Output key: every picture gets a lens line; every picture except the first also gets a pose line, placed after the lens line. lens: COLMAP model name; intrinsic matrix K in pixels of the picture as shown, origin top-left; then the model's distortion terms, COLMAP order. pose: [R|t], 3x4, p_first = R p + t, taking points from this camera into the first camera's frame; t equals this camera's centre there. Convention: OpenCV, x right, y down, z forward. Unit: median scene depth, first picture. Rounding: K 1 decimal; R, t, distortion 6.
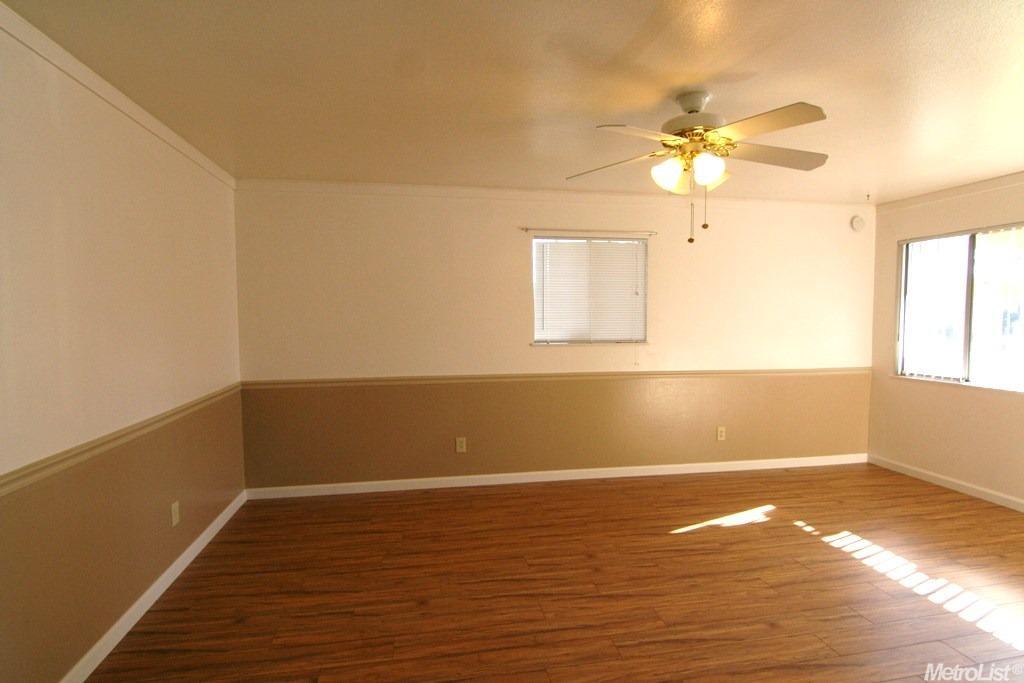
lens RADIAL K [[528.9, 0, 511.3], [0, 528.9, 348.1], [0, 0, 1]] dist [-0.002960, -0.007457]
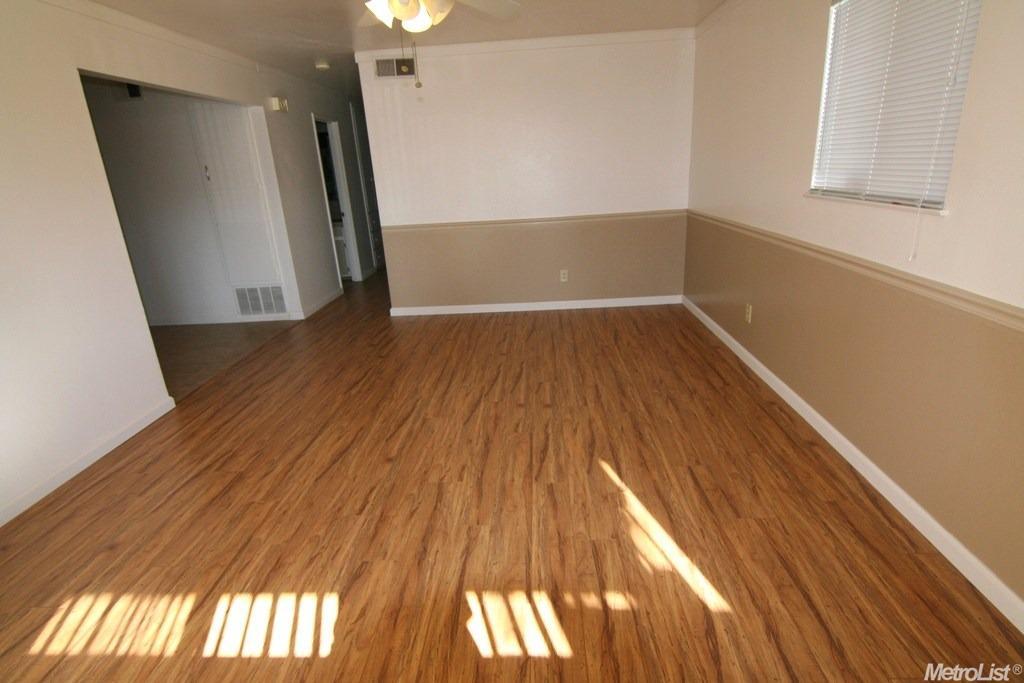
lens RADIAL K [[528.9, 0, 511.3], [0, 528.9, 348.1], [0, 0, 1]] dist [-0.002960, -0.007457]
pose [[-0.212583, 0.332912, -0.918683, 1.002770], [-0.011370, 0.939266, 0.343002, -0.062209], [0.977077, 0.083362, -0.195887, 1.044388]]
